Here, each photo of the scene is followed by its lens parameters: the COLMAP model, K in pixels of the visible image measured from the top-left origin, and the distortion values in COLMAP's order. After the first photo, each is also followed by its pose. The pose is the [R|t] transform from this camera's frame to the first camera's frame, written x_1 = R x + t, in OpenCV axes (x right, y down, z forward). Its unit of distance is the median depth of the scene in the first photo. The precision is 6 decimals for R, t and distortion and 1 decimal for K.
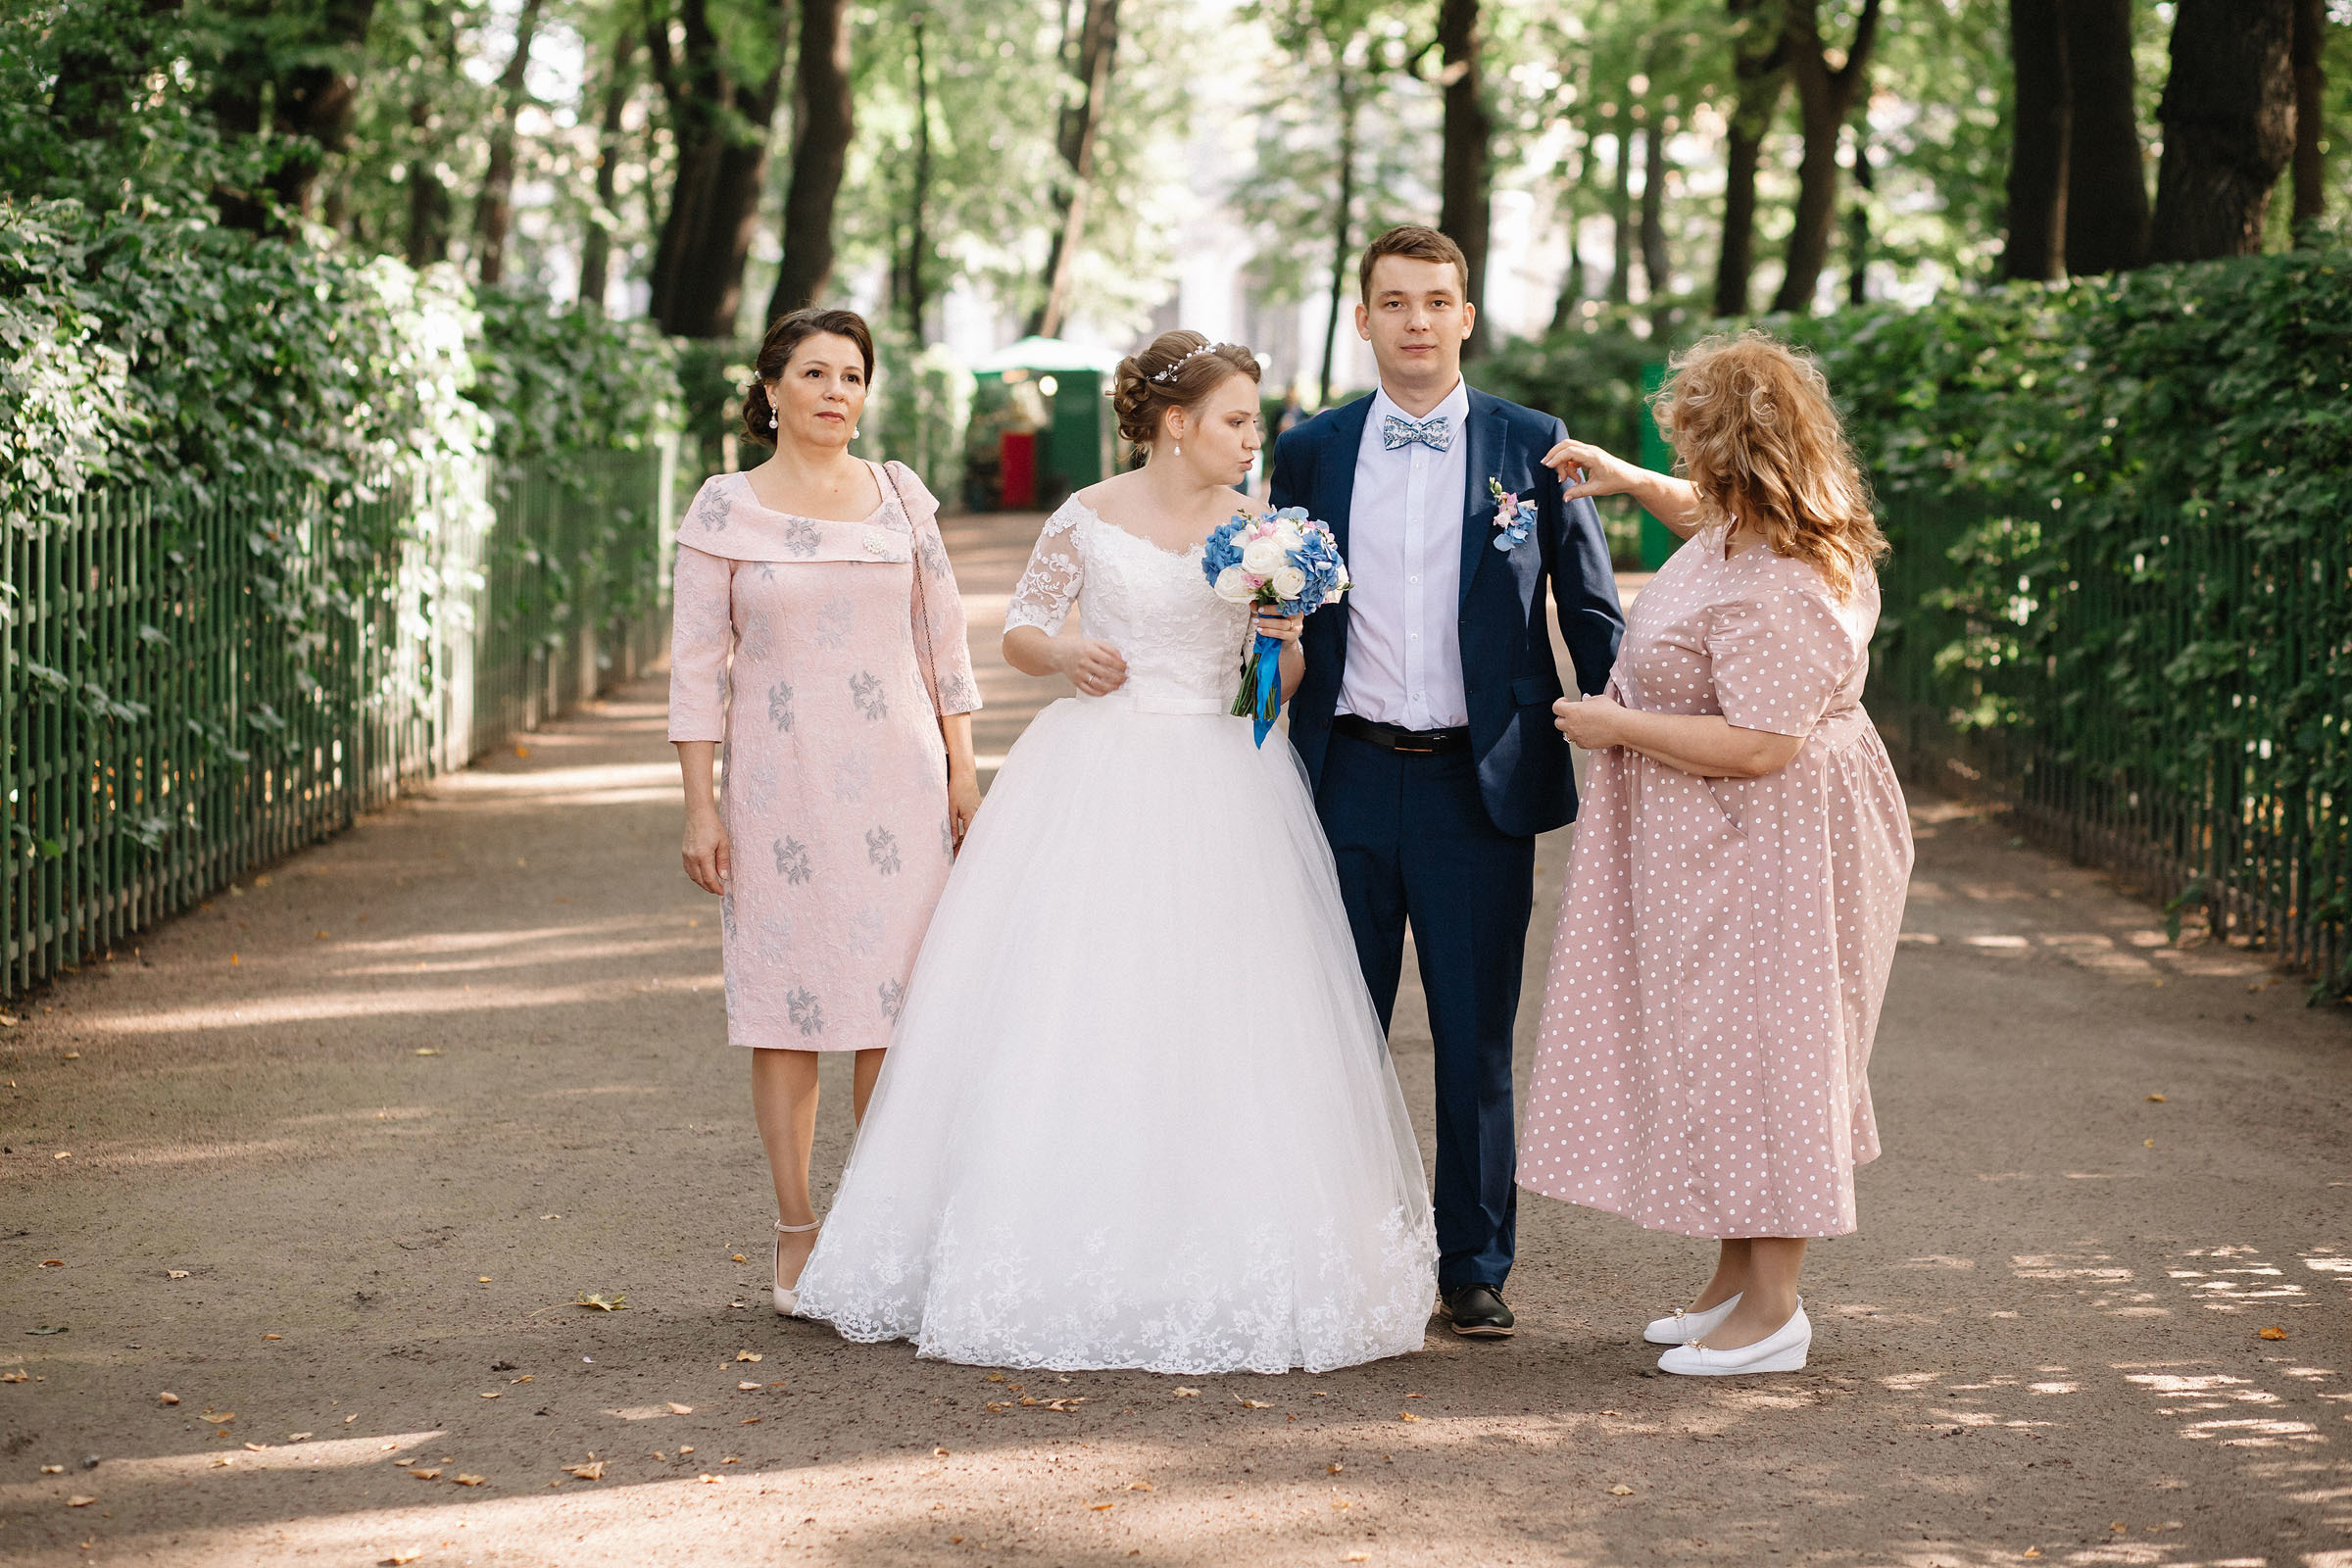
lens RADIAL K [[5580.4, 0, 1176.0], [0, 5580.4, 784.0], [0, 0, 1]] dist [-0.053920, -1.339015]
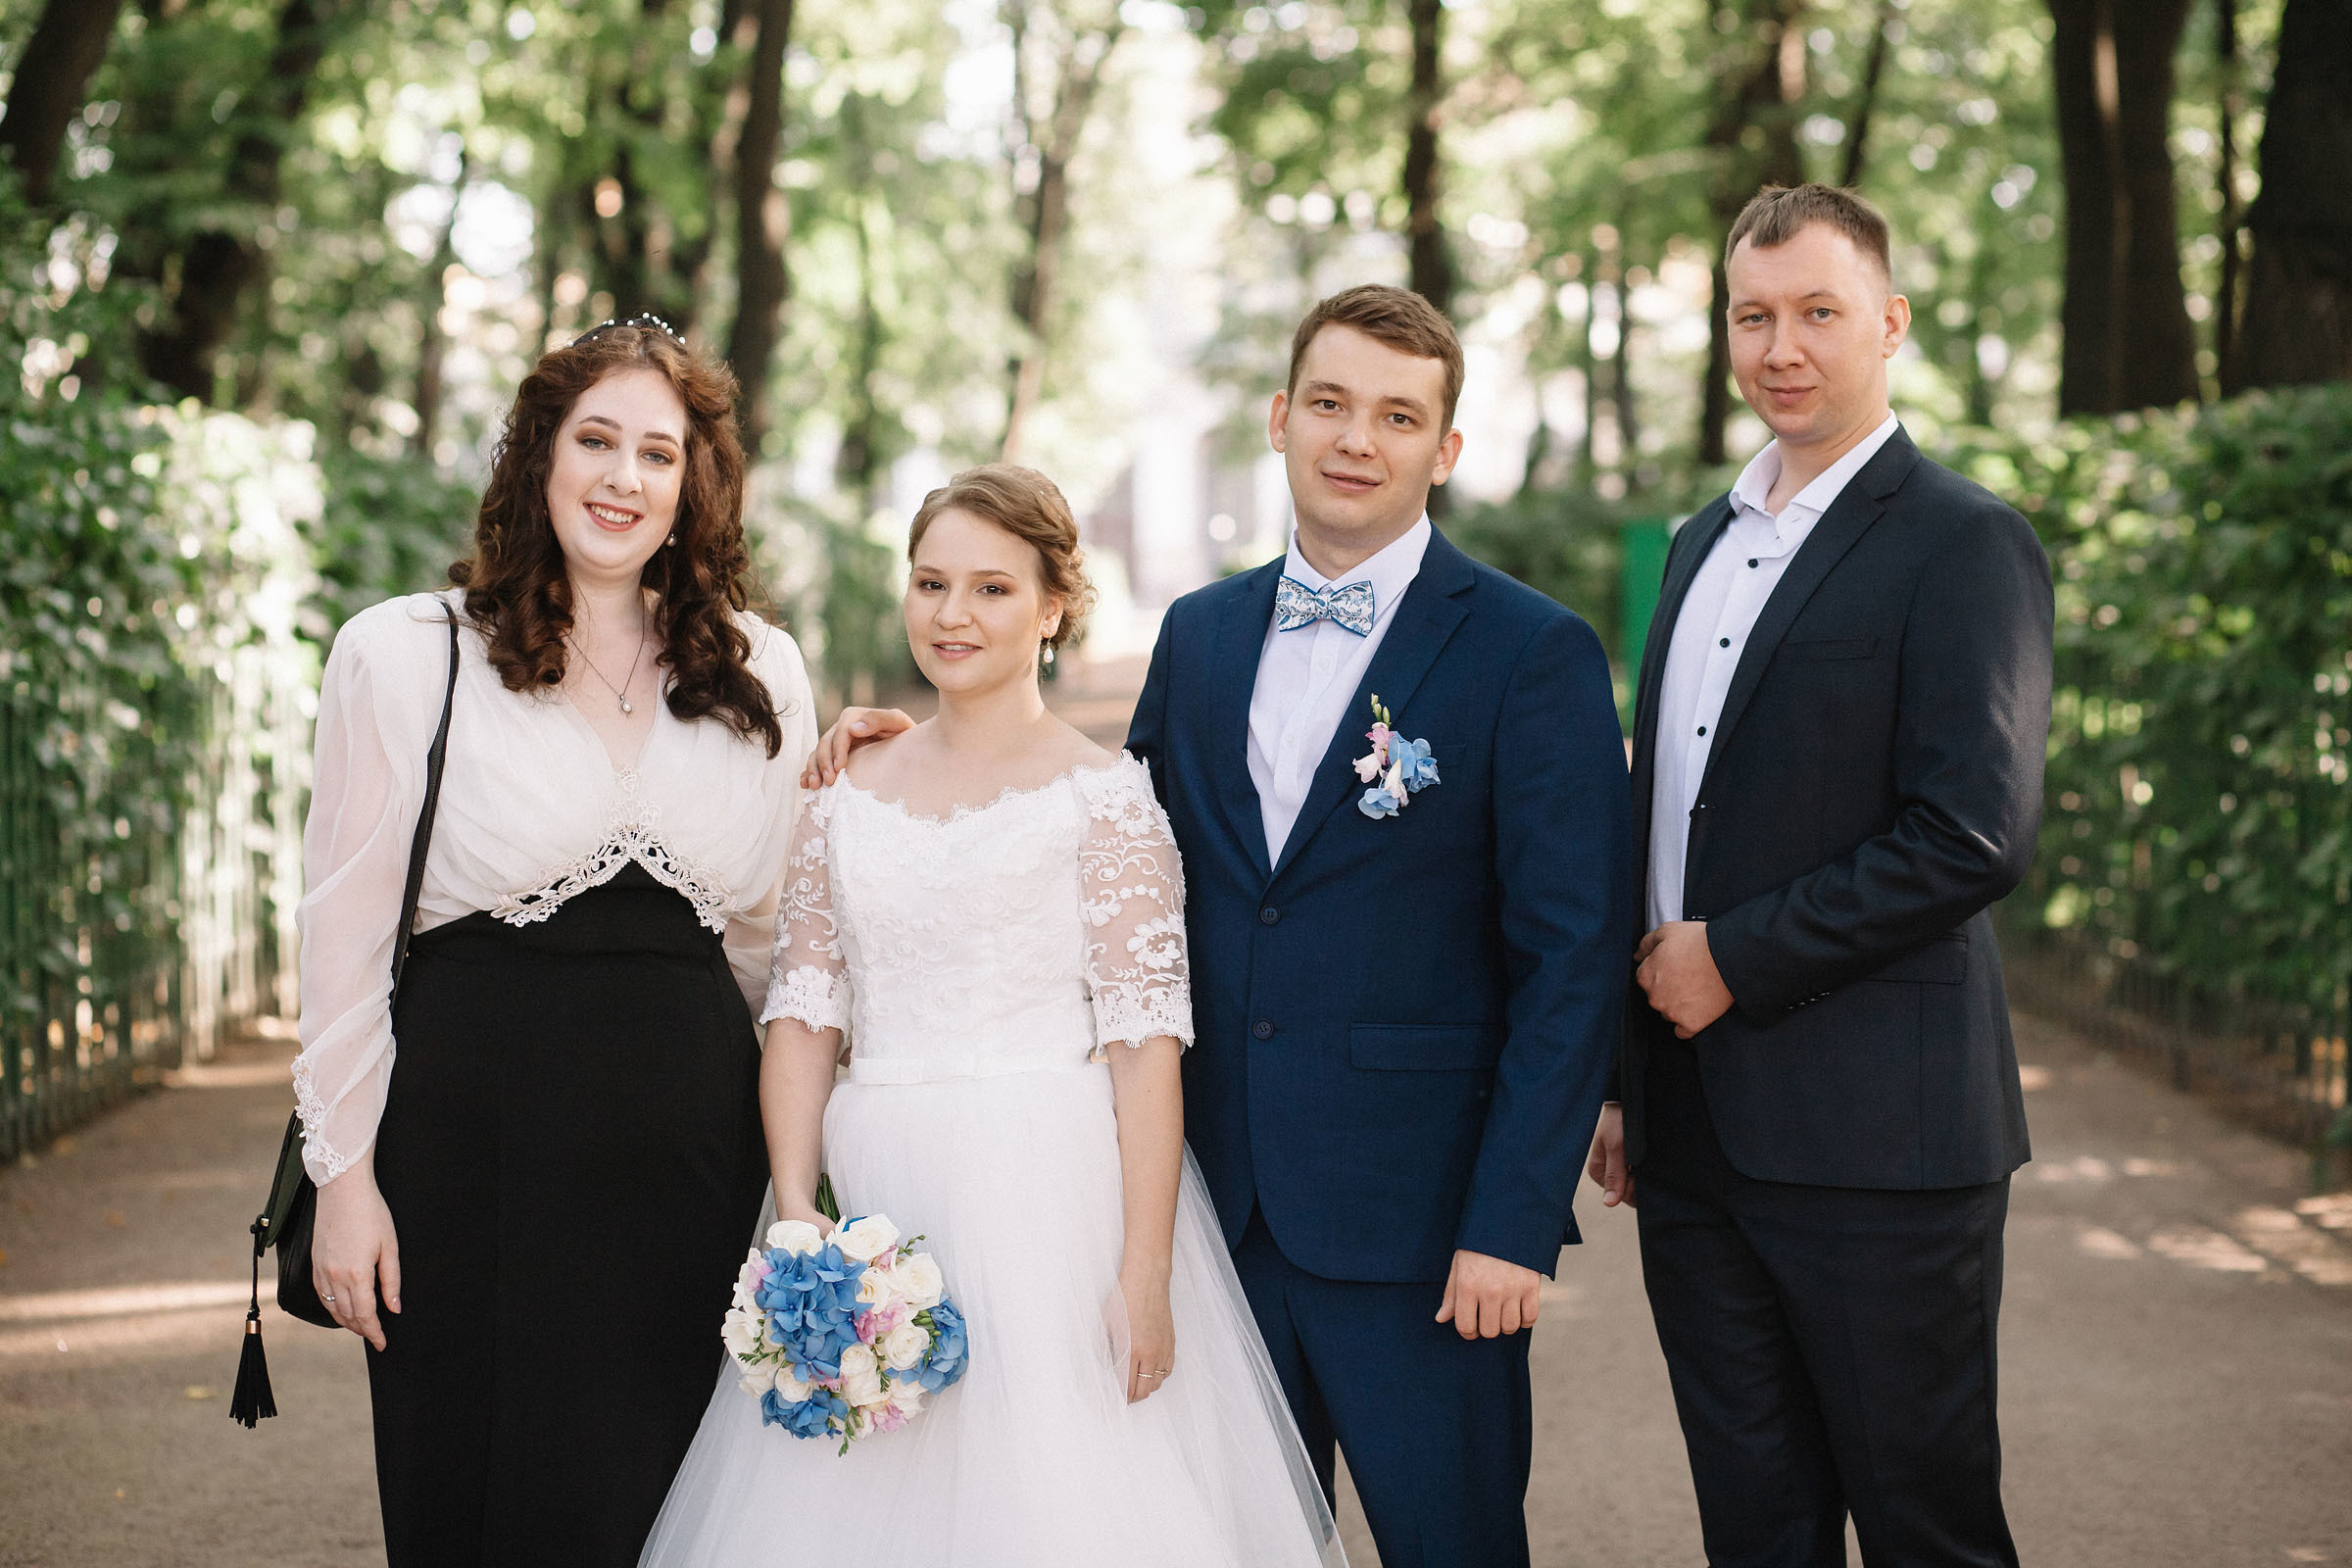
lens RADIAL K [[5594.4, 0, 1176.0], [0, 5594.4, 784.0], [0, 0, 1]] dist [-0.047000, -0.500607]
pose [[0.999868, -0.014757, 0.006863, 0.001098], [0.014957, 0.999436, -0.030059, -0.009928], [-0.006415, 0.030158, 0.999525, 0.148156]]
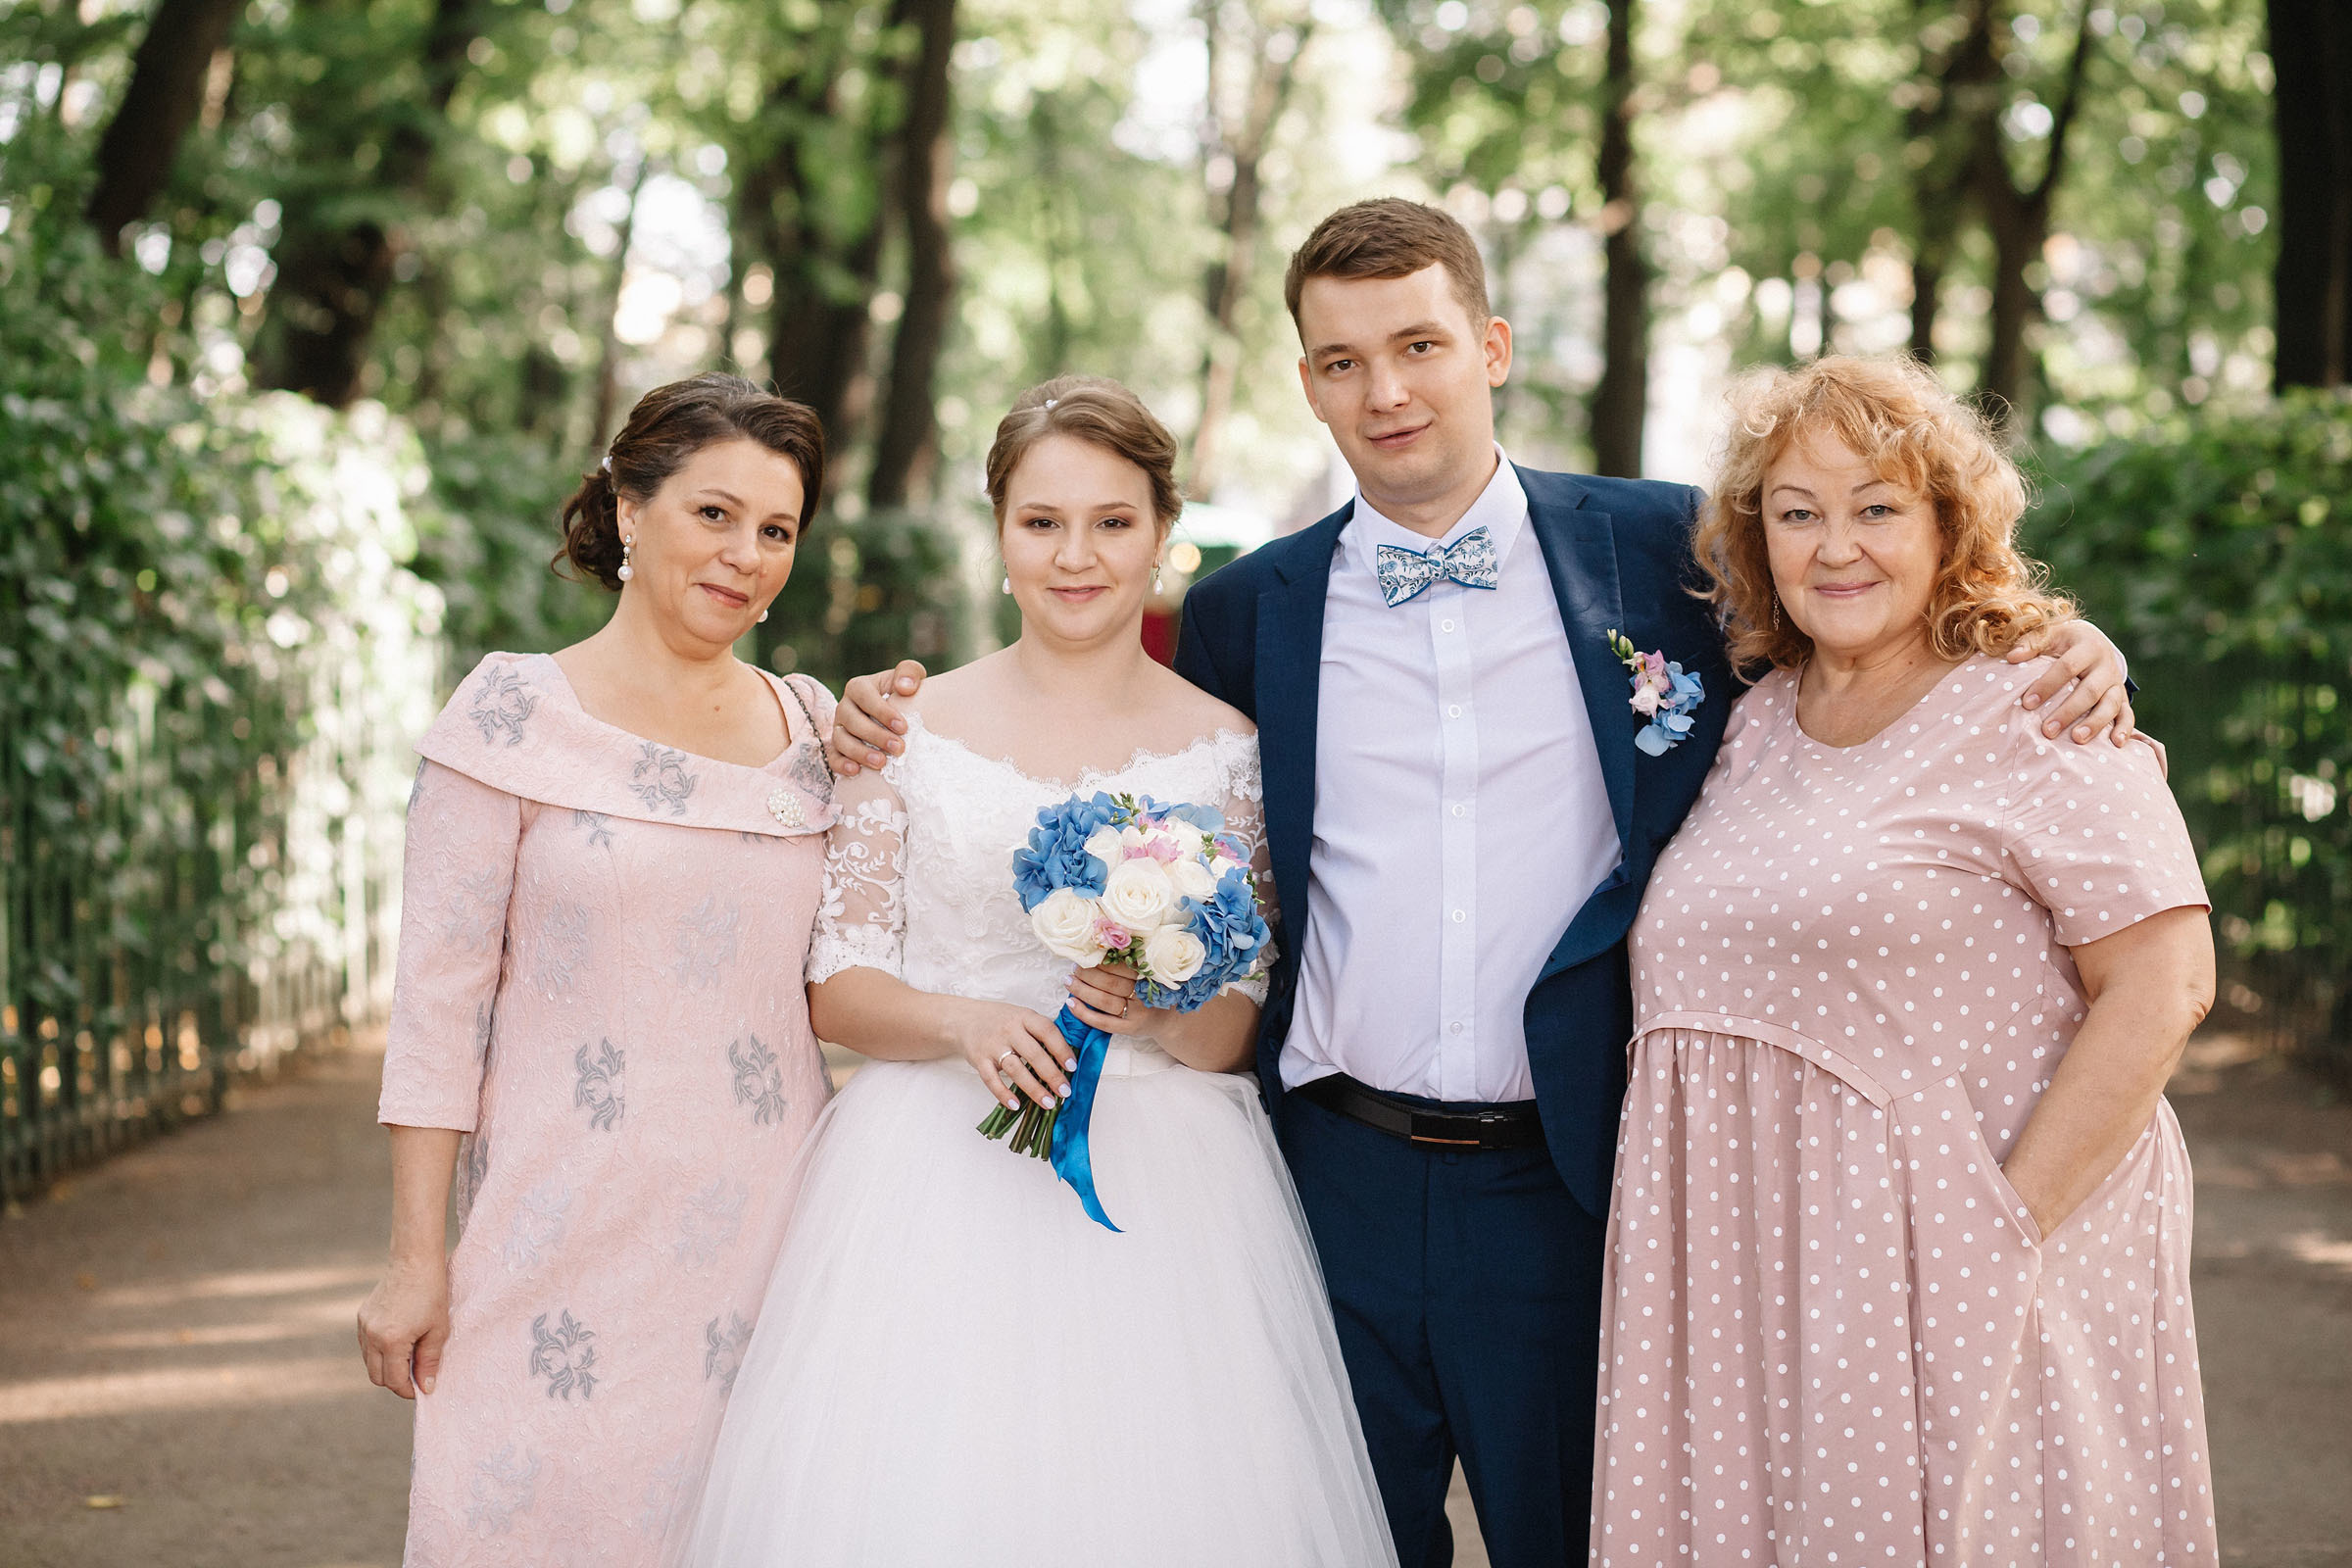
lens RADIAL K [[5594.4, 0, 1176.0], [0, 5594.4, 784.0], [0, 0, 1]] dist [-0.047000, -0.500607]
pose [[0.999425, -0.015067, -0.030363, 0.015186], [0.014093, 0.999387, -0.032038, -0.012494], [0.030827, 0.031591, 0.999025, 0.236802]]
